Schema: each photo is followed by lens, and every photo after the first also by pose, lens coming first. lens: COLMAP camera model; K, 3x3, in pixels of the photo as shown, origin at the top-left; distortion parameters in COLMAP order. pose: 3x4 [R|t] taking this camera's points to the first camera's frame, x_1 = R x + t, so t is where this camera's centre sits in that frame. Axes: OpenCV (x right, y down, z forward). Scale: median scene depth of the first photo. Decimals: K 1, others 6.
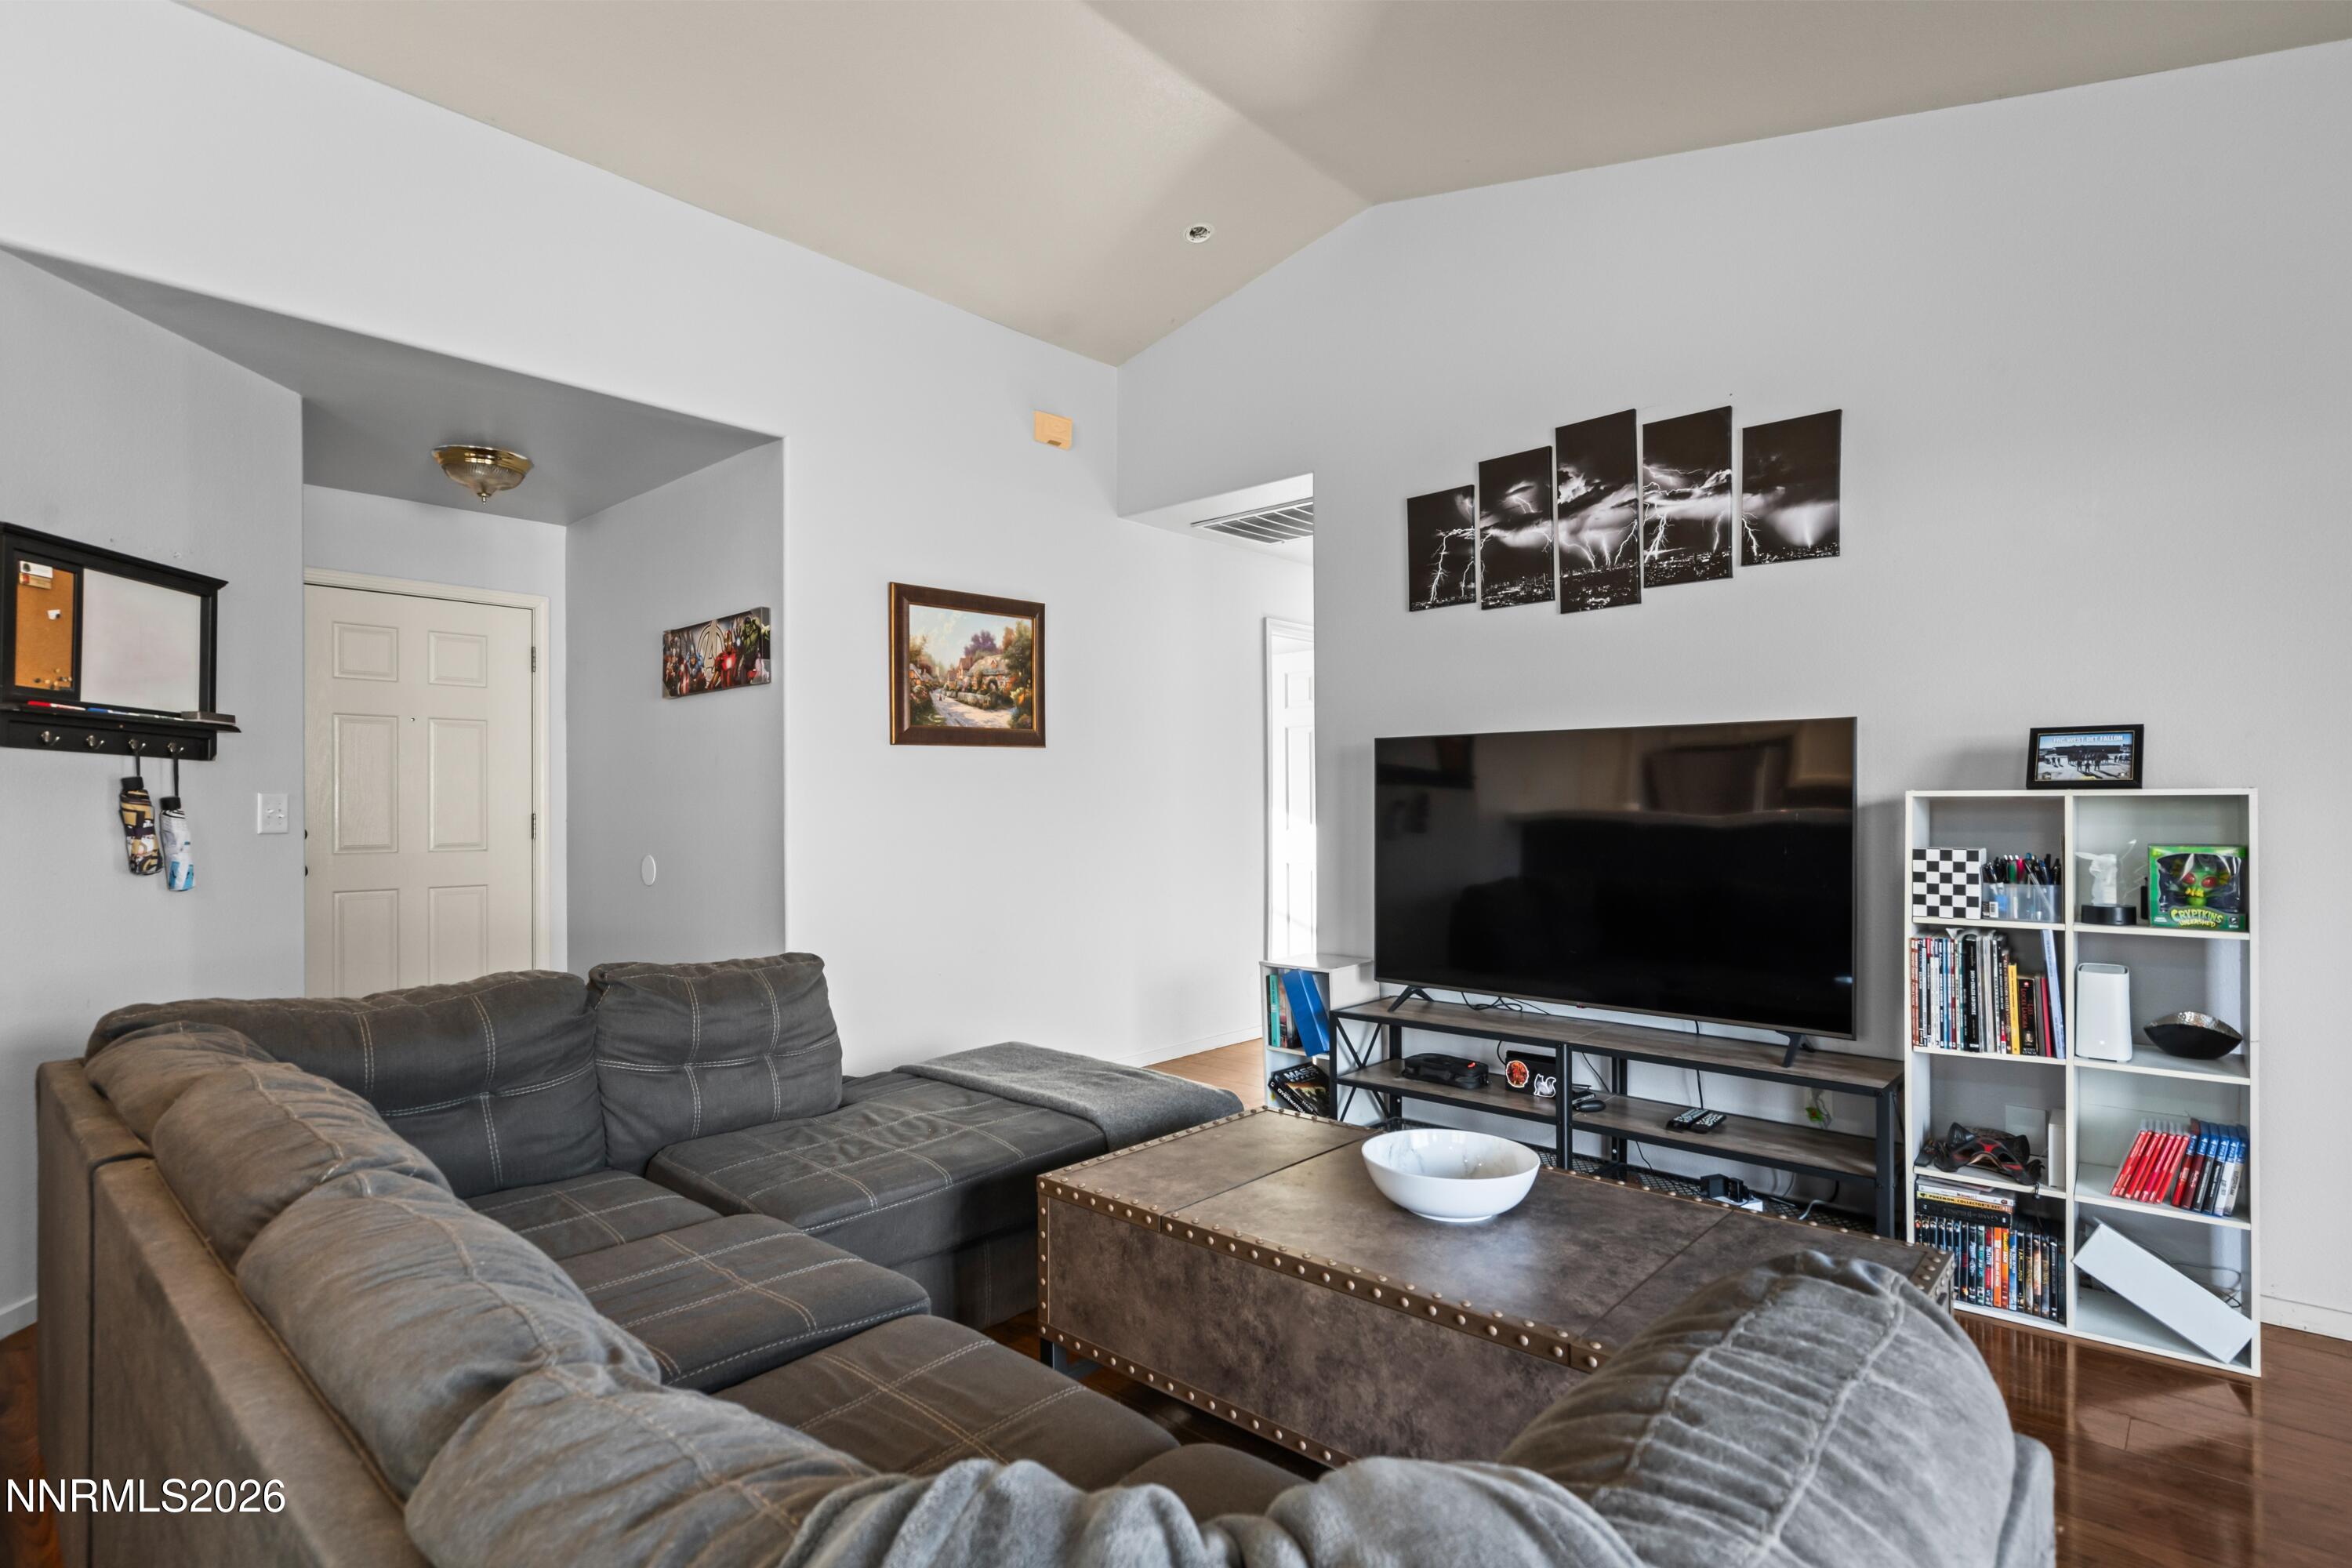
lens RADIAL K [[1145.6, 0, 1271.2], [0, 1145.6, 805.5], [0, 0, 1]] dist [0.003683, 0.000820]
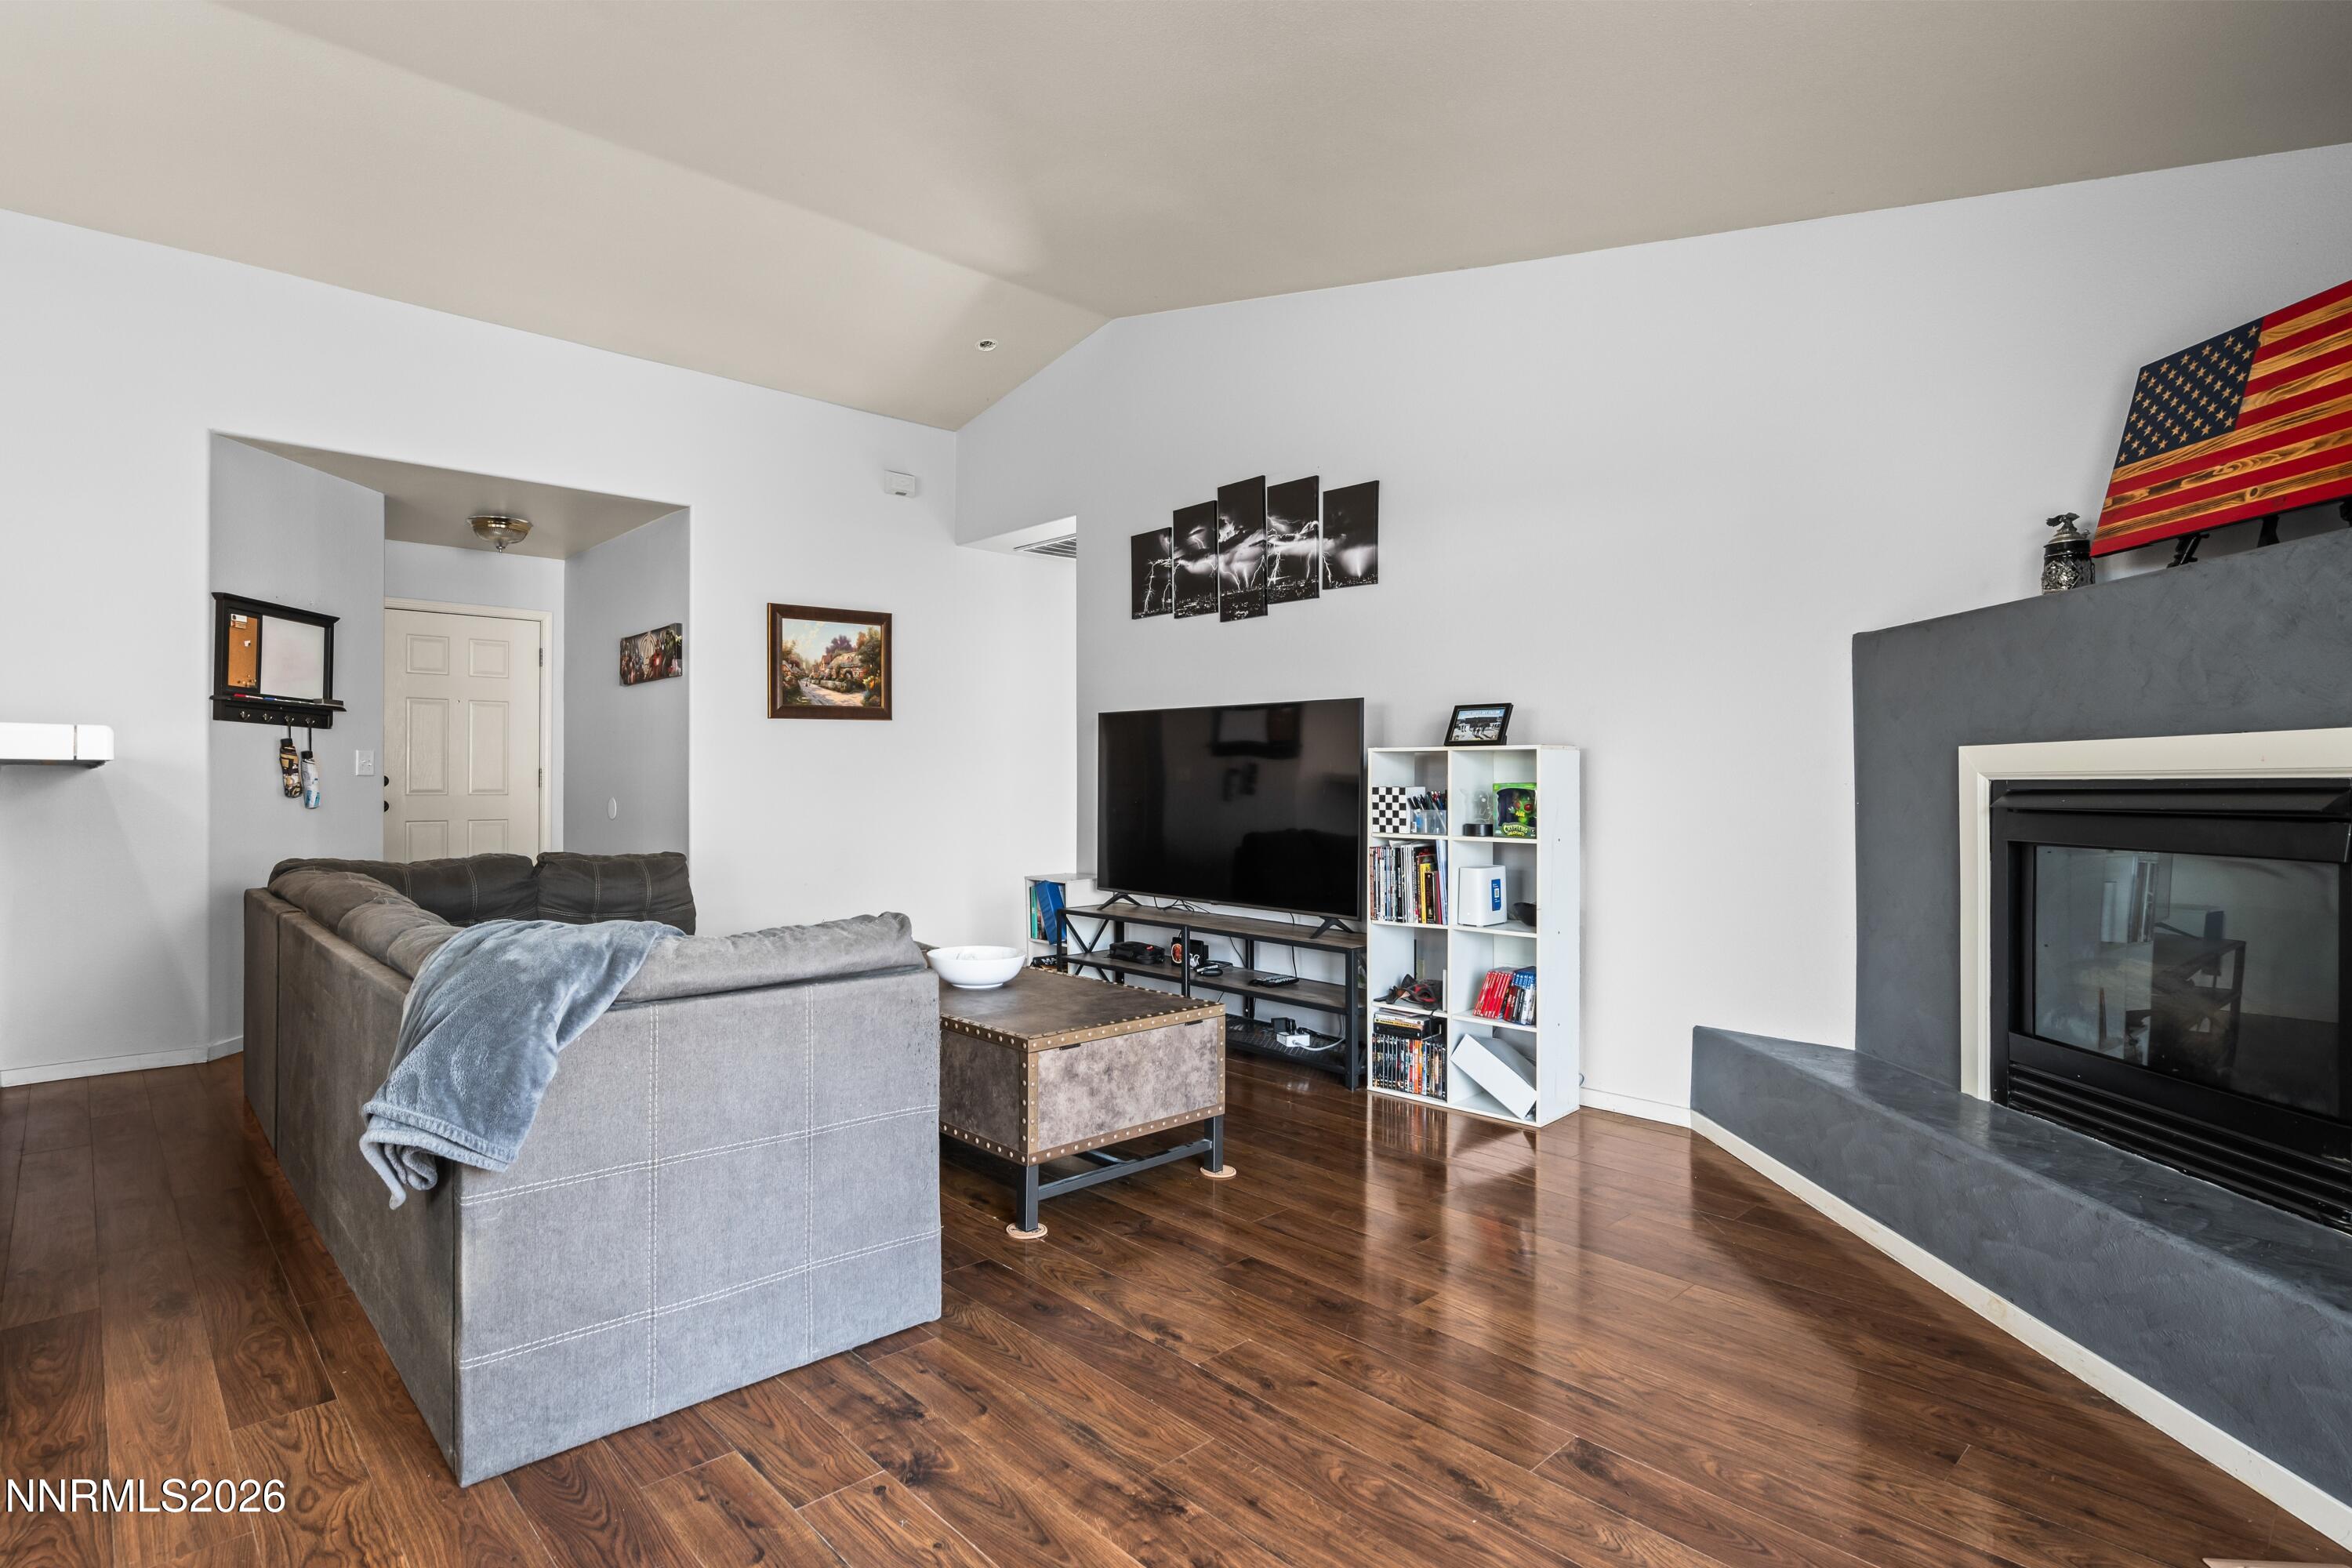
lens RADIAL K [[1144.3, 0, 1168.5], [0, 1144.3, 775.6], [0, 0, 1]] dist [-0.000851, 0.000004]
pose [[0.993656, 0.003737, -0.112403, 0.361787], [-0.004087, 0.999987, -0.002889, 0.022145], [0.112391, 0.003330, 0.993658, -0.390255]]
